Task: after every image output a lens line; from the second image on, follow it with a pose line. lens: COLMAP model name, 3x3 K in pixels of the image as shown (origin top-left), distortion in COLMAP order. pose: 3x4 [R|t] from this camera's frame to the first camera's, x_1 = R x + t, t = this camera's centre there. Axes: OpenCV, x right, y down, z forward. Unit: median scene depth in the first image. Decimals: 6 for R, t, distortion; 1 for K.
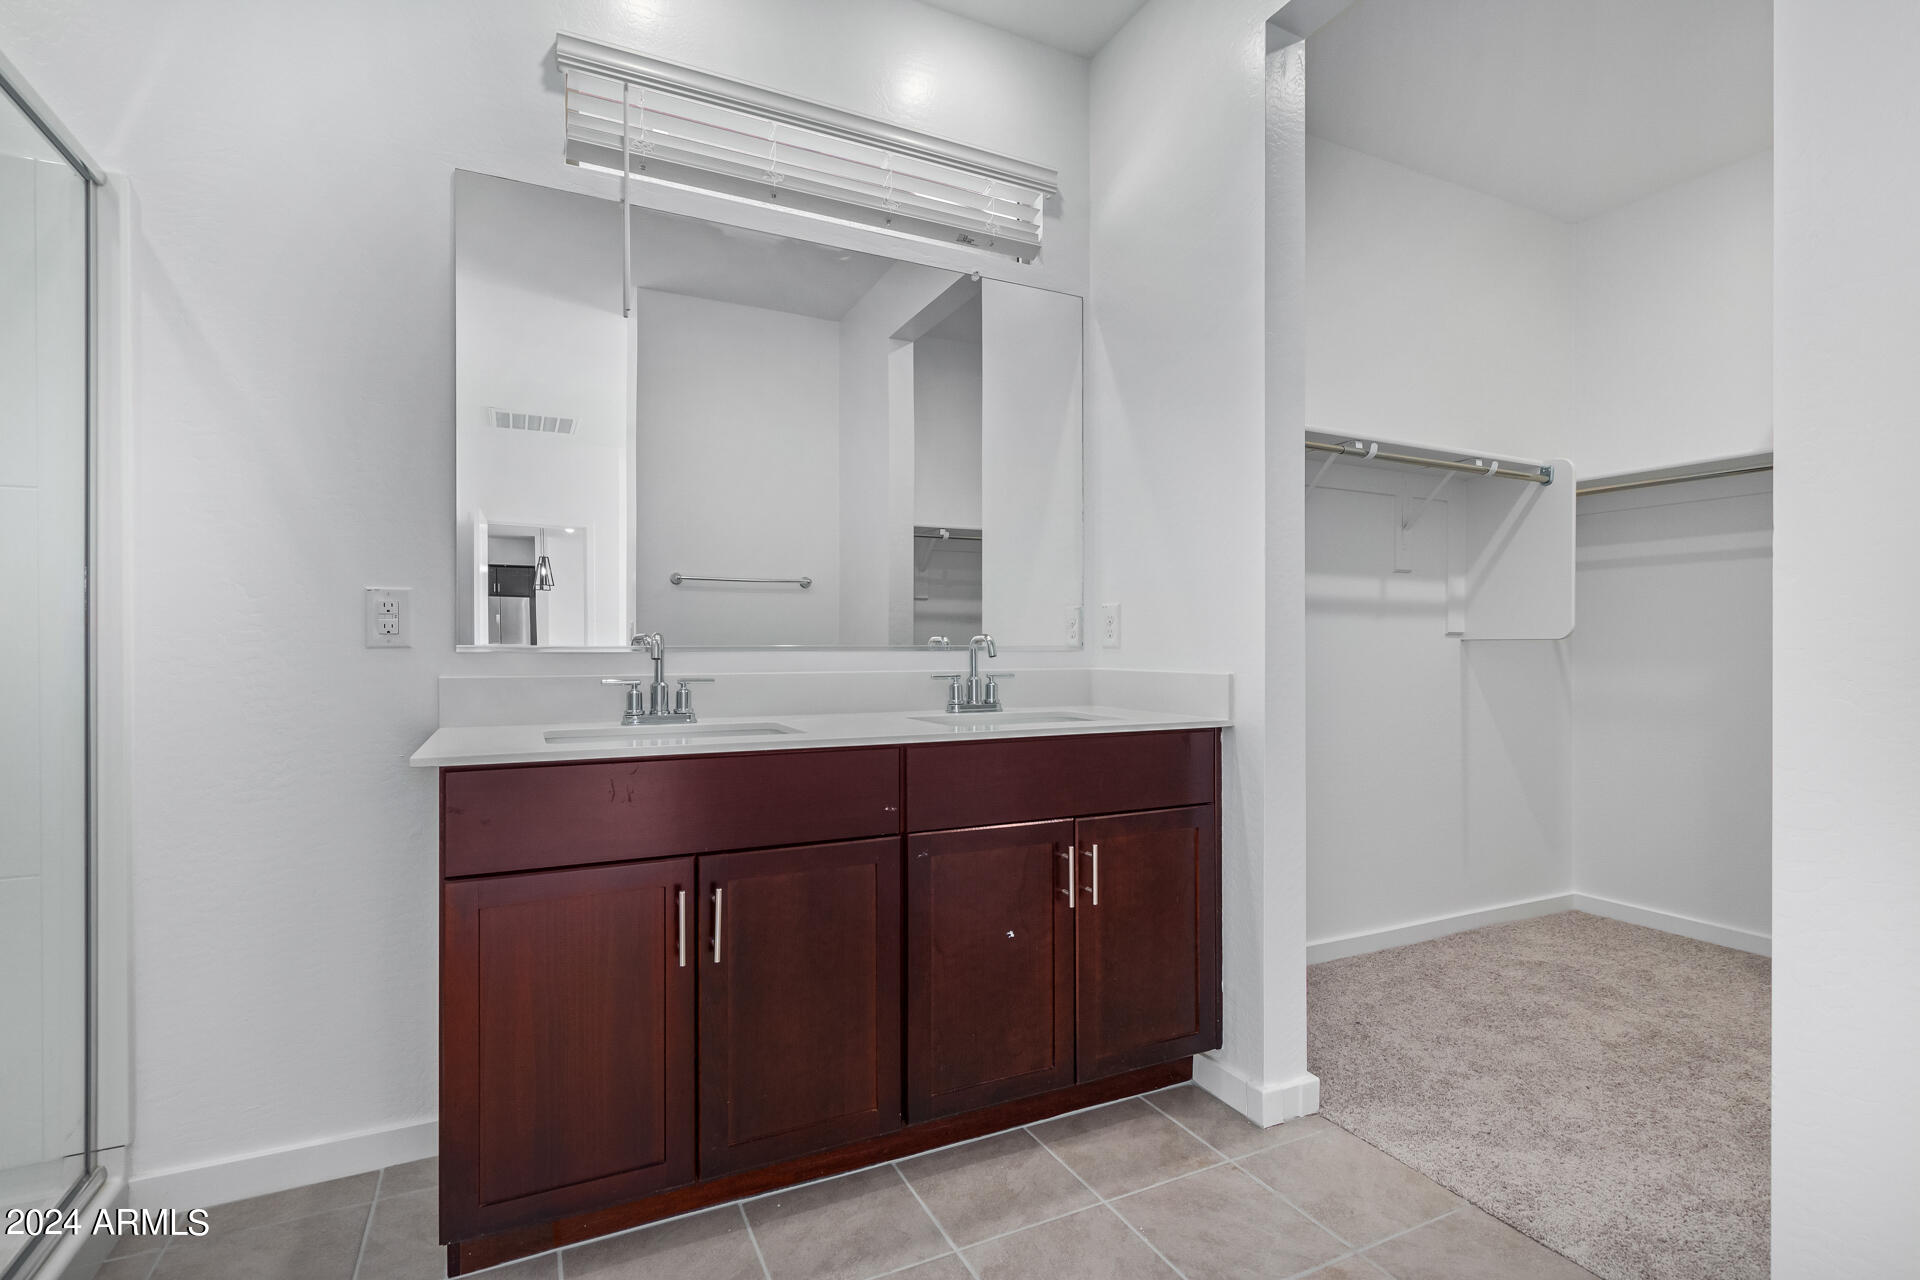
lens RADIAL K [[890.3, 0, 955.1], [0, 890.3, 650.3], [0, 0, 1]] dist [0.002817, -0.000784]
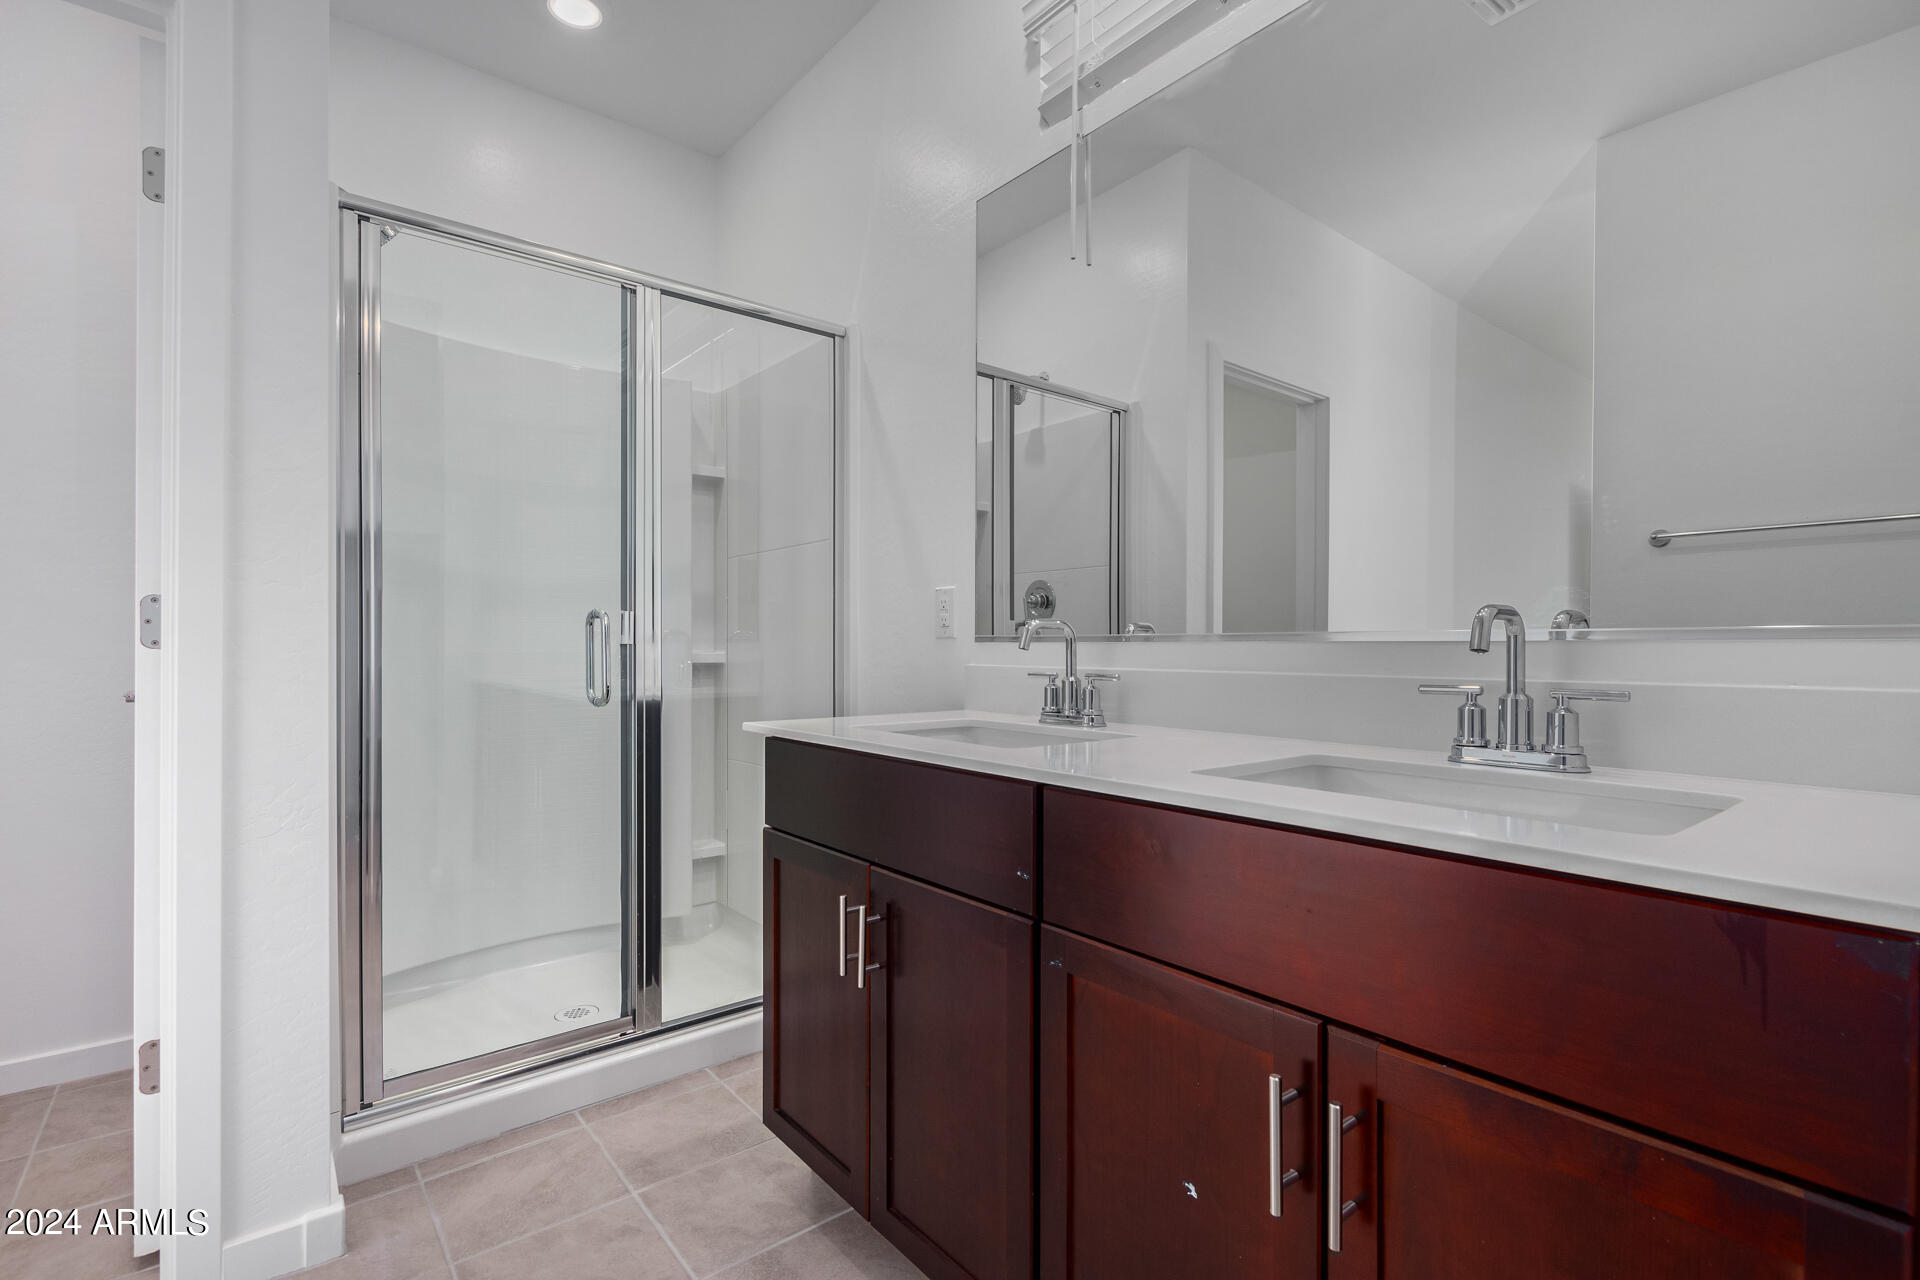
lens RADIAL K [[890.3, 0, 961.3], [0, 890.3, 638.4], [0, 0, 1]] dist [0.002817, -0.000784]
pose [[0.241601, -0.003187, -0.970370, 0.410290], [-0.003616, 0.999985, -0.004184, 0.002698], [0.970369, 0.004520, 0.241586, 0.577788]]
